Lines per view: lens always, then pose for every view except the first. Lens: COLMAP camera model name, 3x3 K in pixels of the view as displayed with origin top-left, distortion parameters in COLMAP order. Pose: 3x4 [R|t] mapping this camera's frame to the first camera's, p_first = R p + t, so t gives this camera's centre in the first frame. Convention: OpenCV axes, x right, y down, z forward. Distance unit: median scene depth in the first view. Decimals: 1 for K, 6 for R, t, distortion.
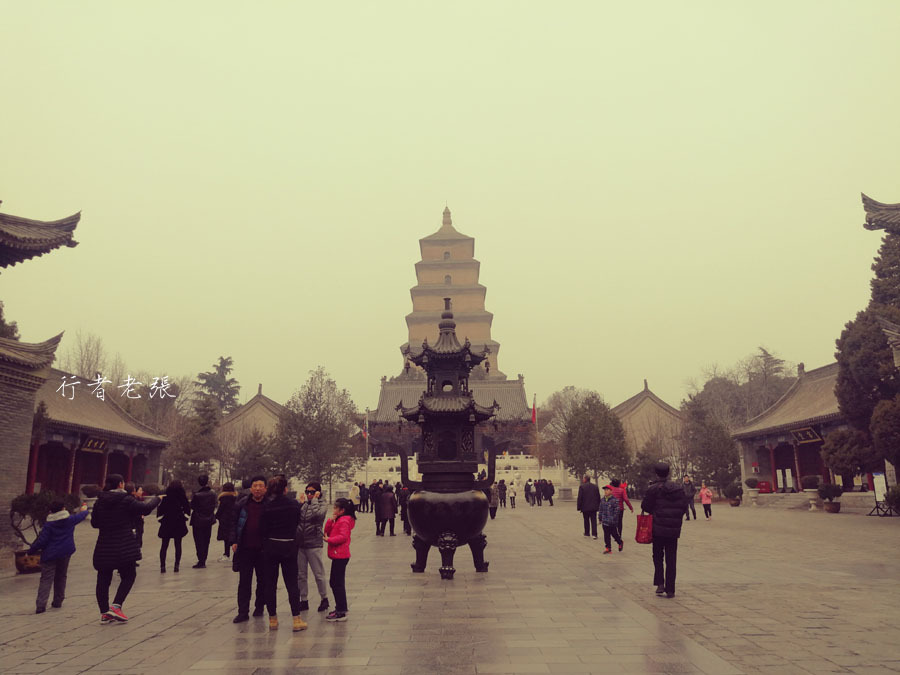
lens RADIAL K [[714.6, 0, 450.0], [0, 714.6, 337.5], [0, 0, 1]] dist [0.055427, -0.004881]
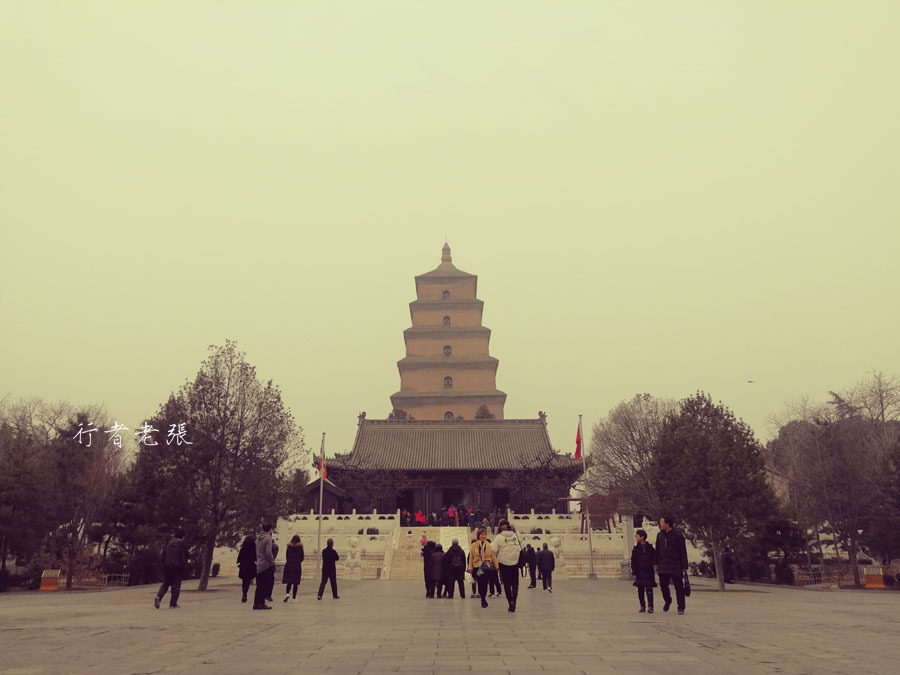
lens RADIAL K [[714.6, 0, 450.0], [0, 714.6, 337.5], [0, 0, 1]] dist [0.055427, -0.004881]
pose [[0.999951, 0.009571, 0.002692, -0.002320], [-0.009235, 0.994414, -0.105150, 0.058007], [-0.003683, 0.105120, 0.994453, 0.249572]]
